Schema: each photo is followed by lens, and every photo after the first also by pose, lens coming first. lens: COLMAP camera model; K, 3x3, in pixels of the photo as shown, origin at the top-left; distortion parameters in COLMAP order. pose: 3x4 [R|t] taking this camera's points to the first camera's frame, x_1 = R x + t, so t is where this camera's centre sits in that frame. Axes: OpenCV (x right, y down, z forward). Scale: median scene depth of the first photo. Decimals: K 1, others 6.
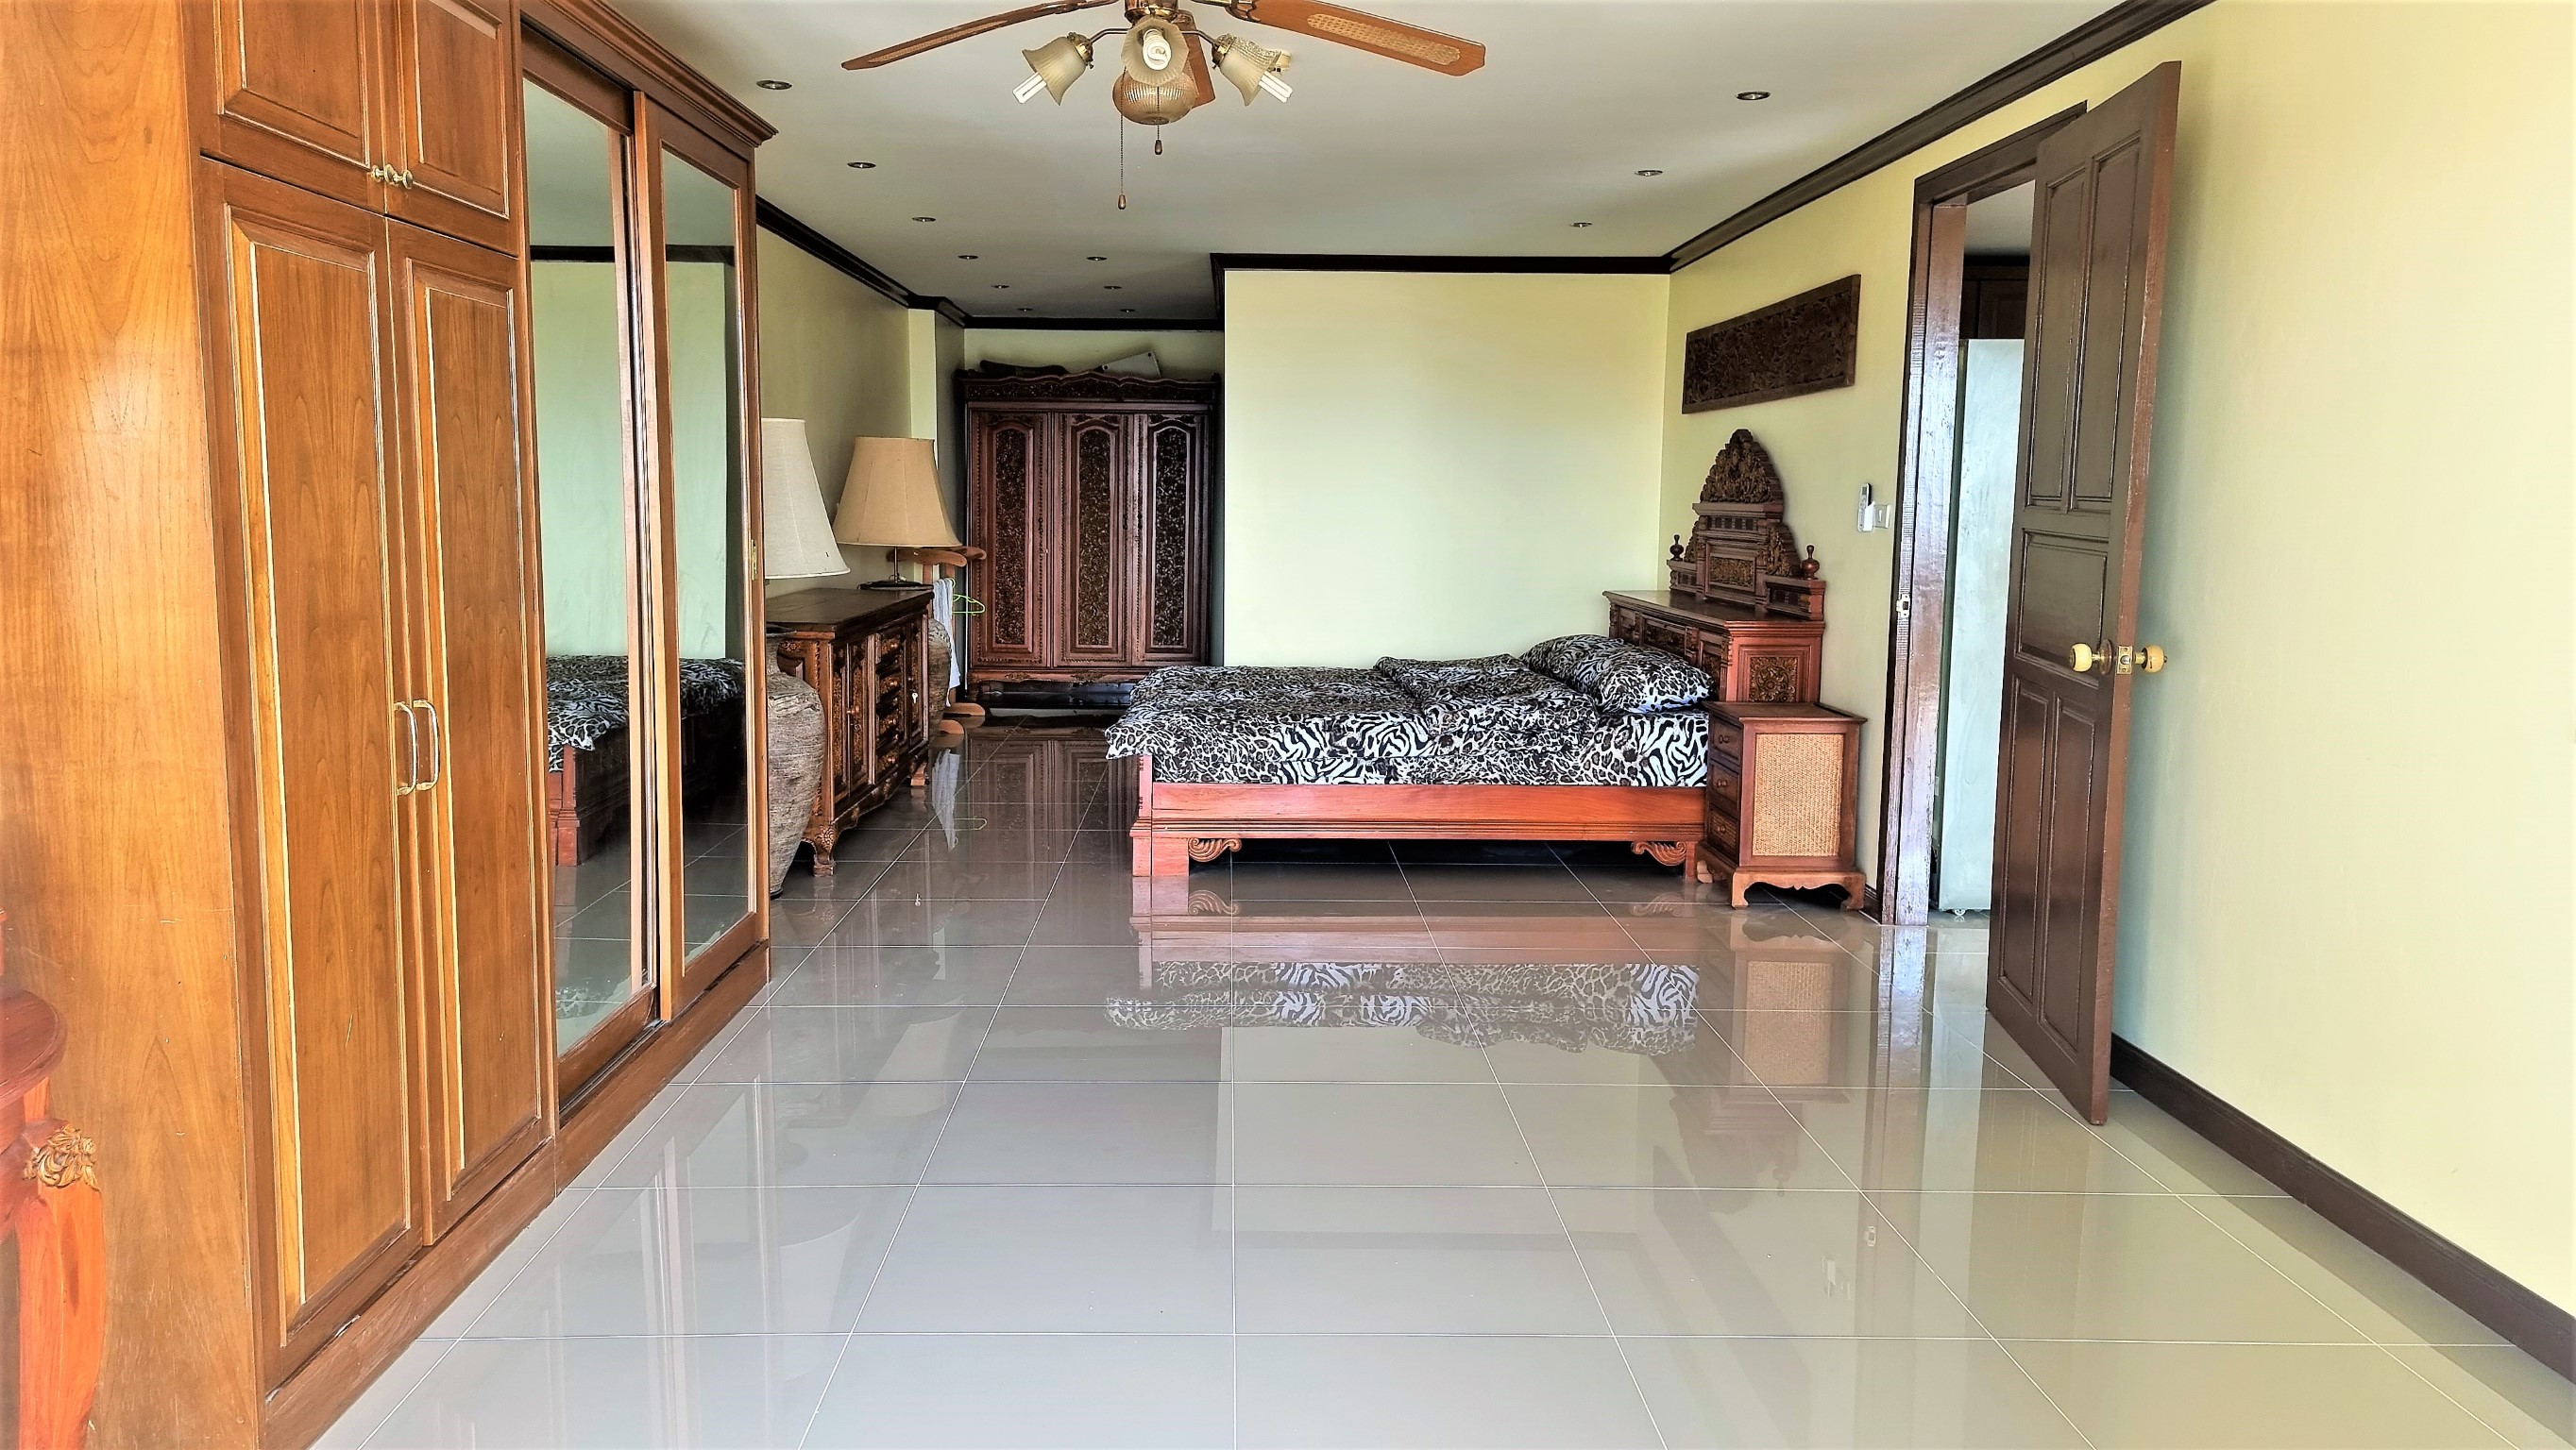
lens RADIAL K [[1788.8, 0, 1278.7], [0, 1788.8, 723.4], [0, 0, 1]] dist [0.076209, -0.064427]
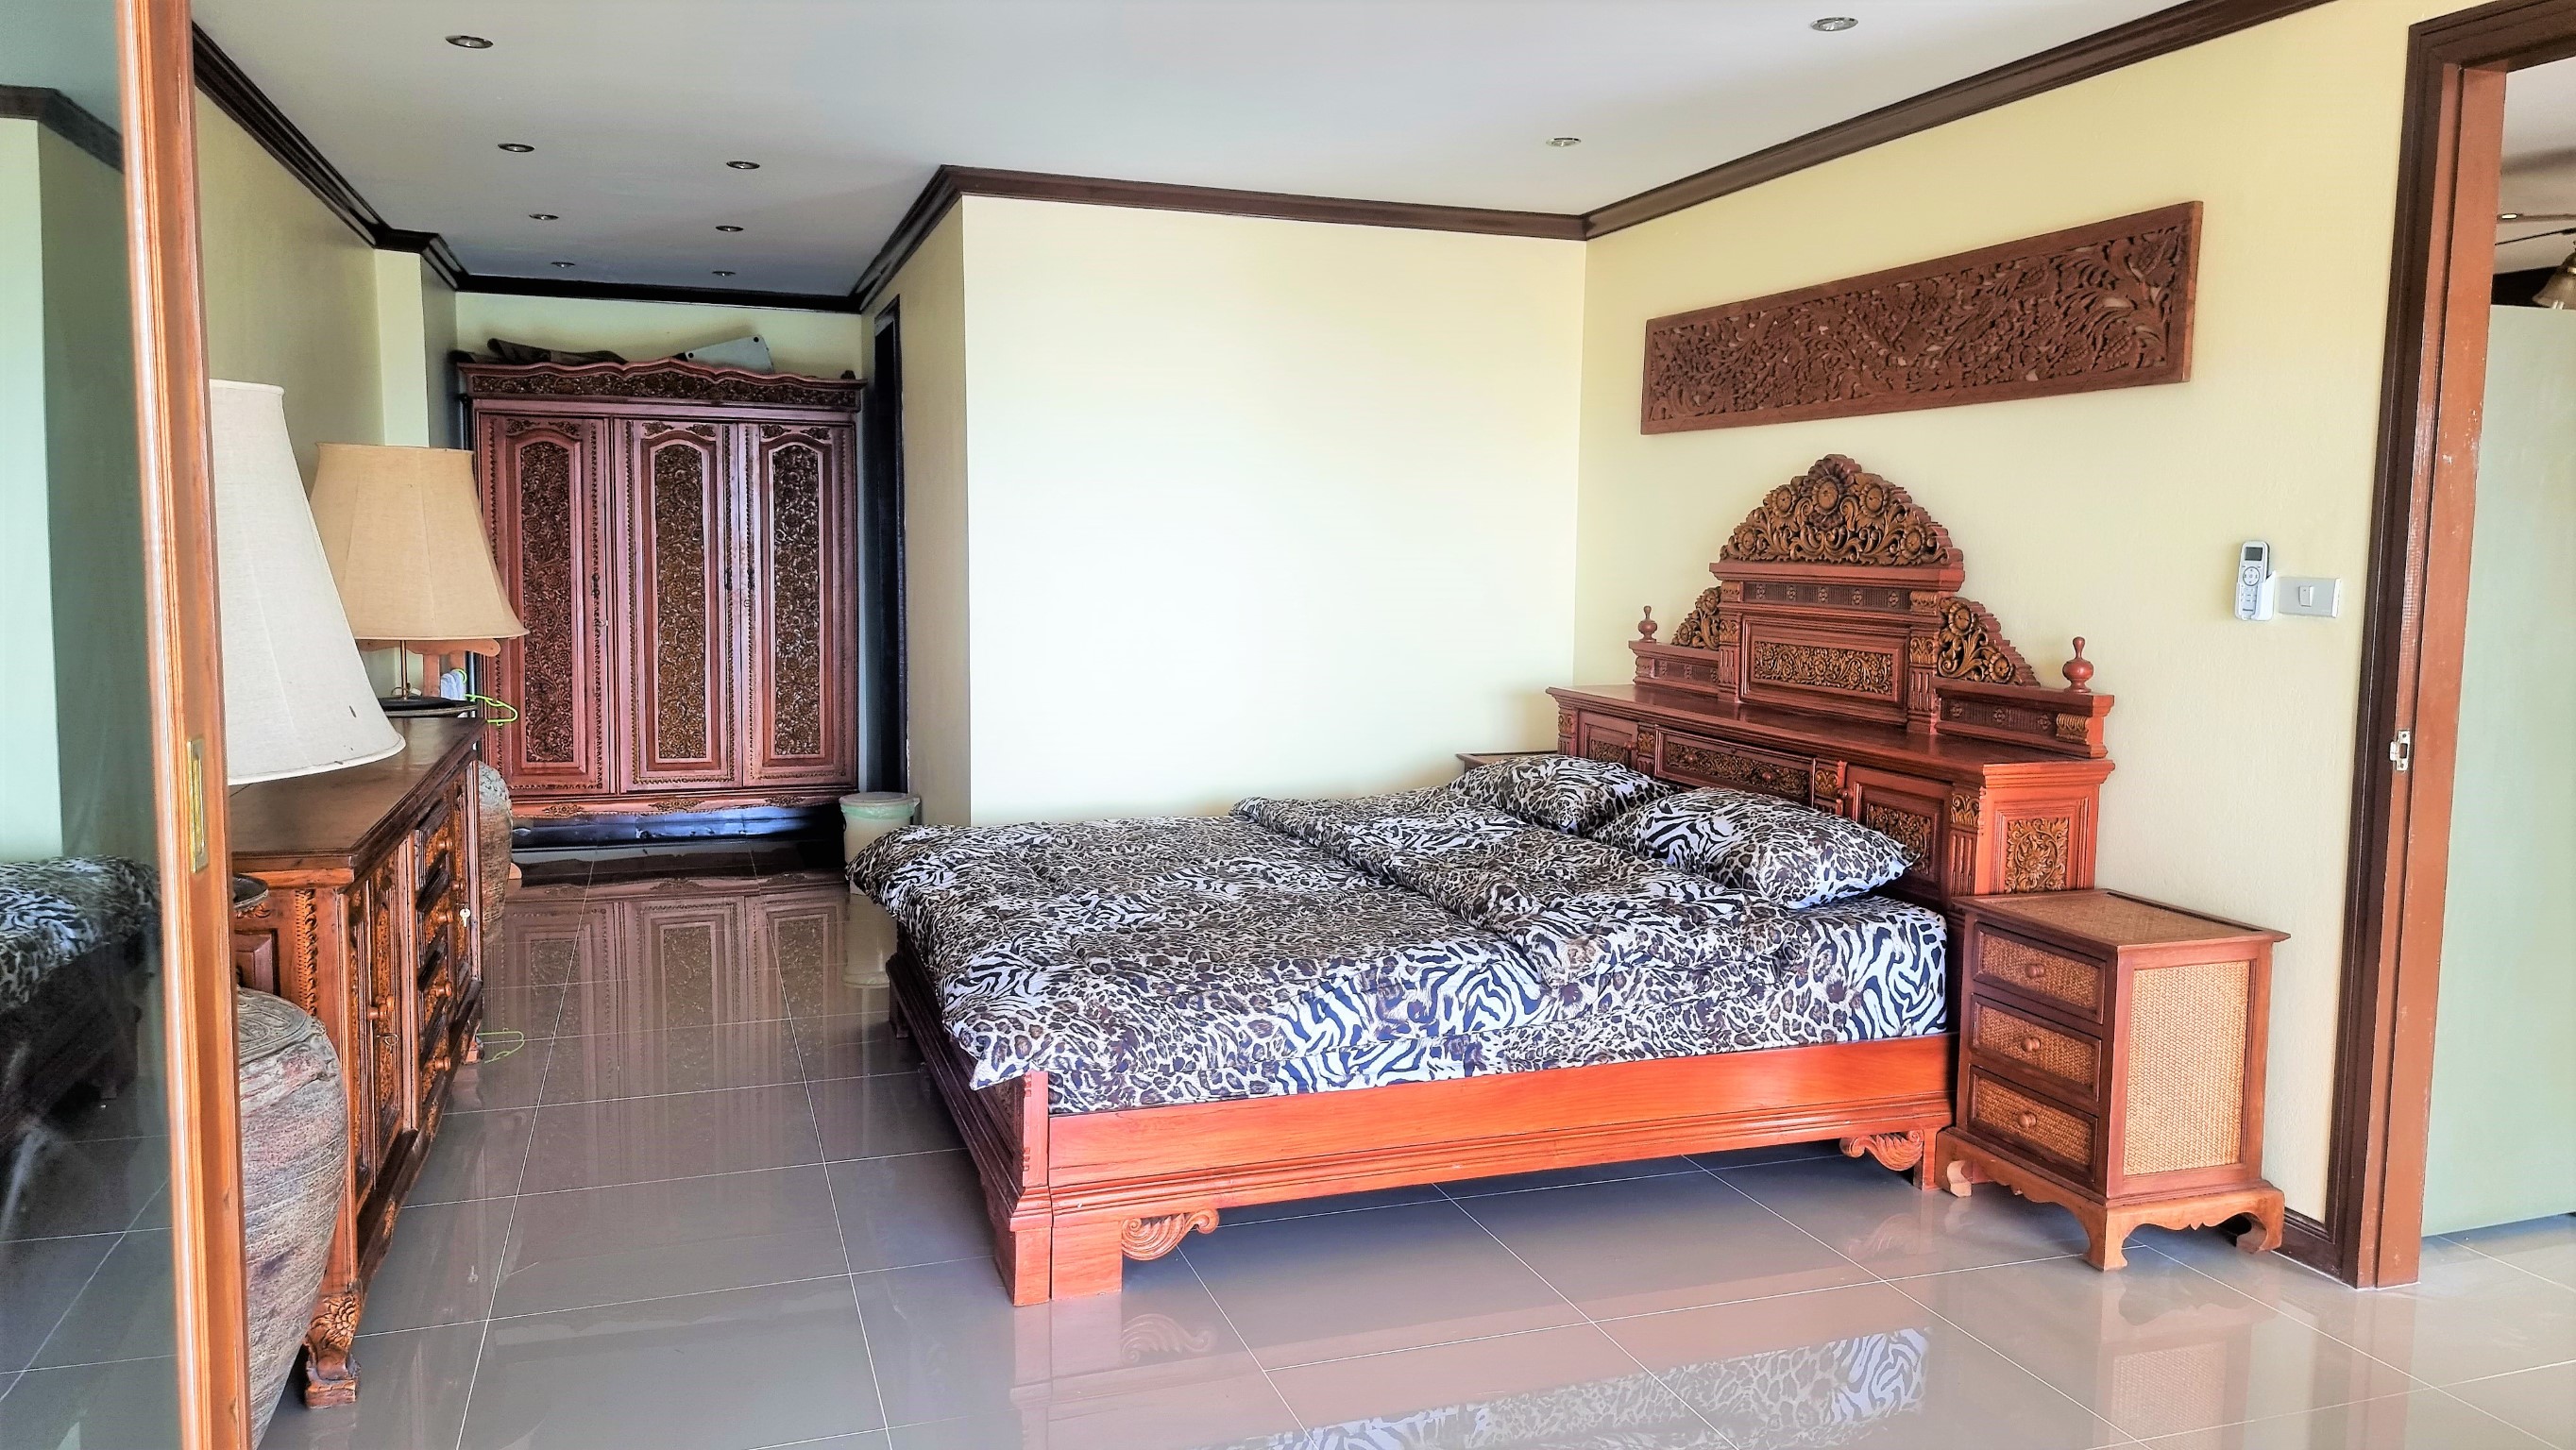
lens RADIAL K [[1788.8, 0, 1295.7], [0, 1788.8, 710.9], [0, 0, 1]] dist [0.076209, -0.064427]
pose [[0.953316, -0.026940, 0.300770, -0.149841], [0.034927, 0.999165, -0.021208, -0.067553], [-0.299948, 0.030723, 0.953461, 0.470336]]
